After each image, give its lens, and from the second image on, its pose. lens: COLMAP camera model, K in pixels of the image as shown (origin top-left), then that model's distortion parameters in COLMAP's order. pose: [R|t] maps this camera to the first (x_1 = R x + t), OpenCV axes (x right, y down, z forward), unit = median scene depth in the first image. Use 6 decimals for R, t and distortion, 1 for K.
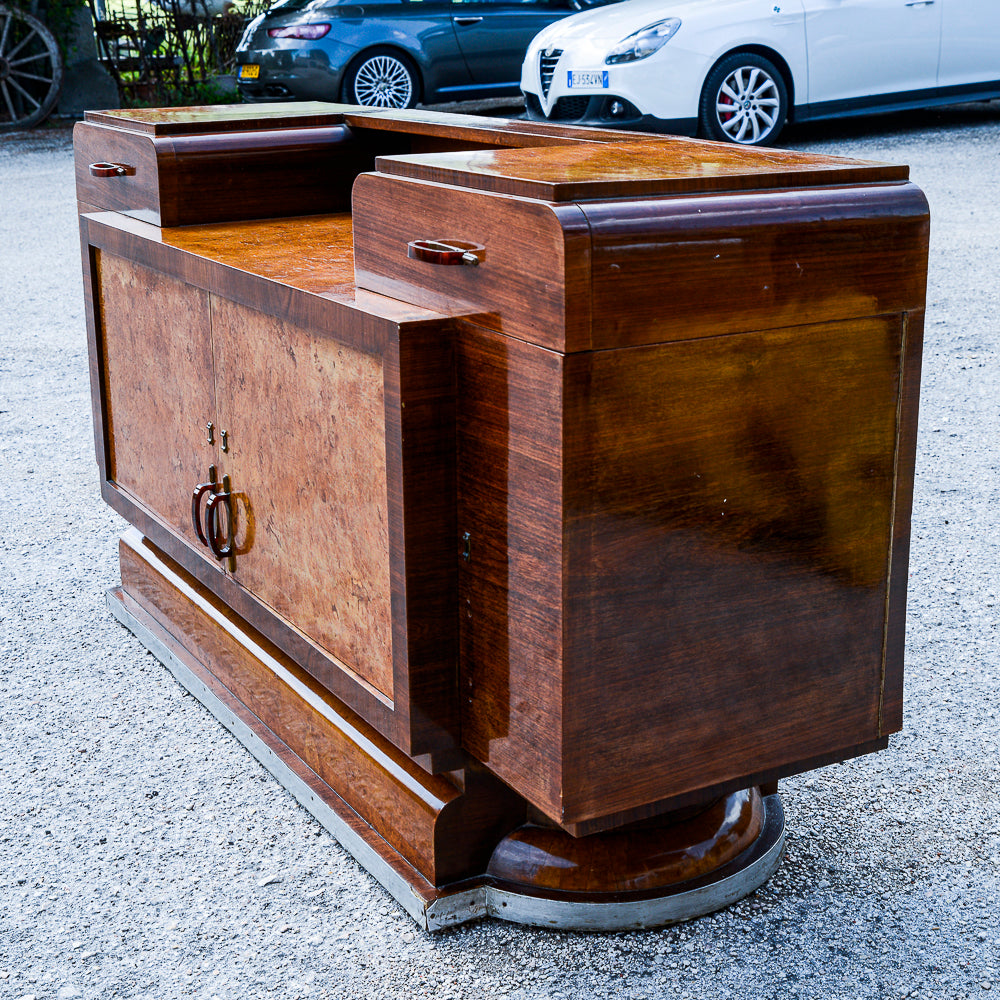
lens RADIAL K [[1716.5, 0, 501.6], [0, 1716.5, 485.6], [0, 0, 1]] dist [-0.018698, -0.019836]
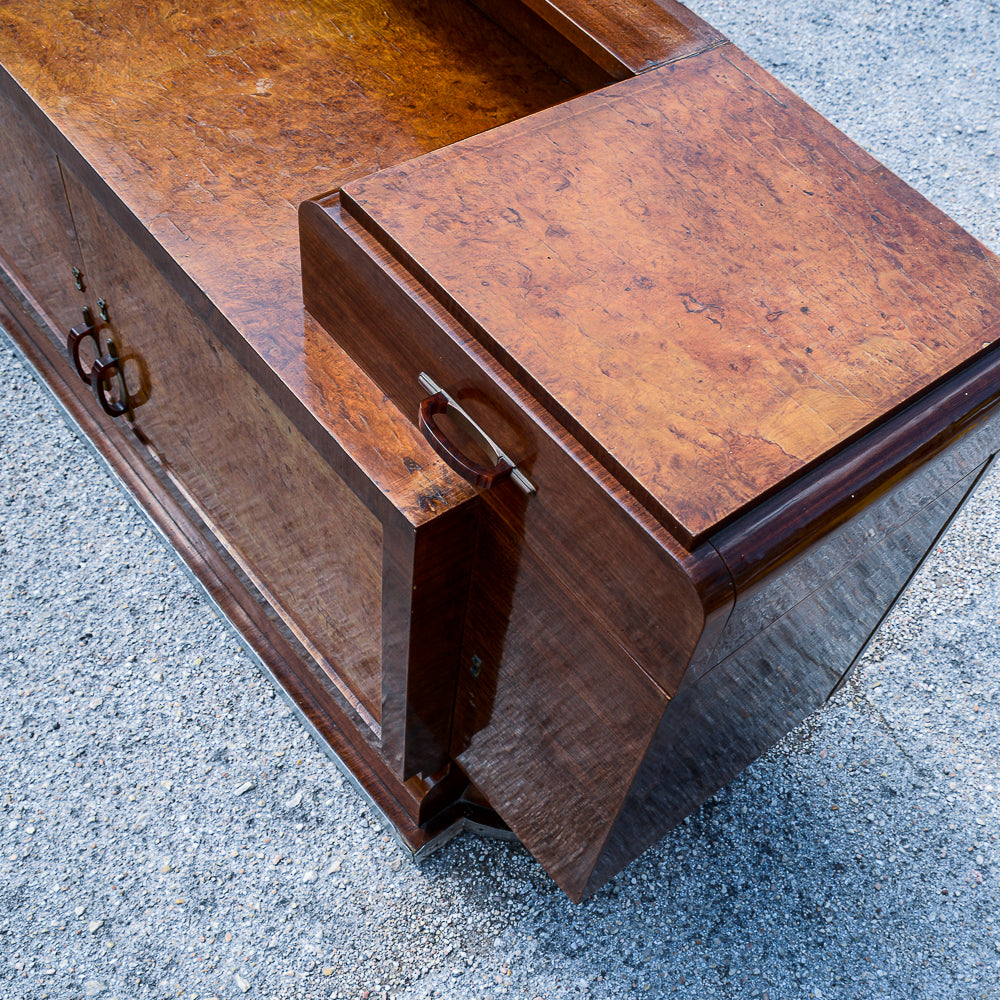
lens RADIAL K [[1195.7, 0, 660.7], [0, 1195.7, 600.5], [0, 0, 1]] dist [-0.125366, 0.079010]
pose [[0.947870, -0.093714, 0.304567, -0.106298], [-0.139138, 0.738138, 0.660146, -0.381181], [-0.286677, -0.668109, 0.686619, 0.526696]]
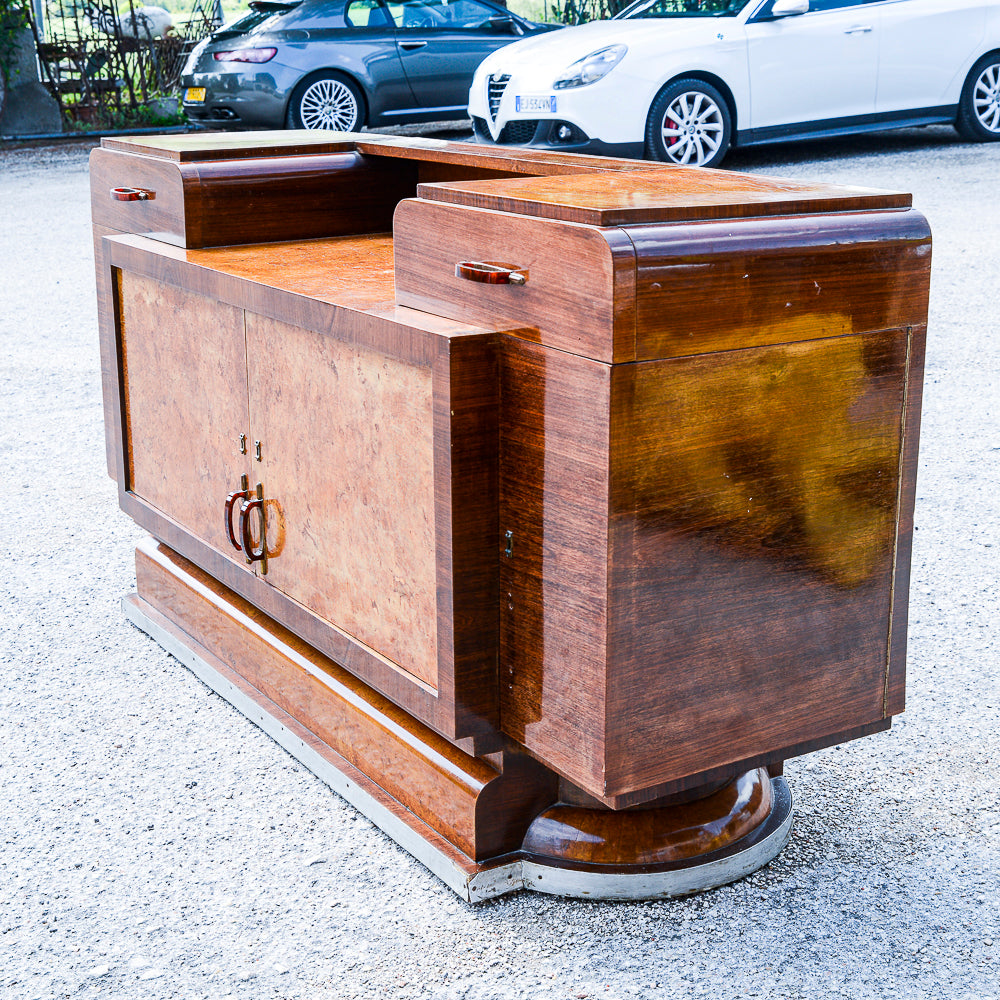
lens RADIAL K [[1716.5, 0, 501.6], [0, 1716.5, 485.6], [0, 0, 1]] dist [-0.018698, -0.019836]
pose [[0.999197, -0.004371, 0.039816, -0.062911], [0.004865, 0.999912, -0.012316, 0.011277], [-0.039758, 0.012500, 0.999131, -0.076123]]
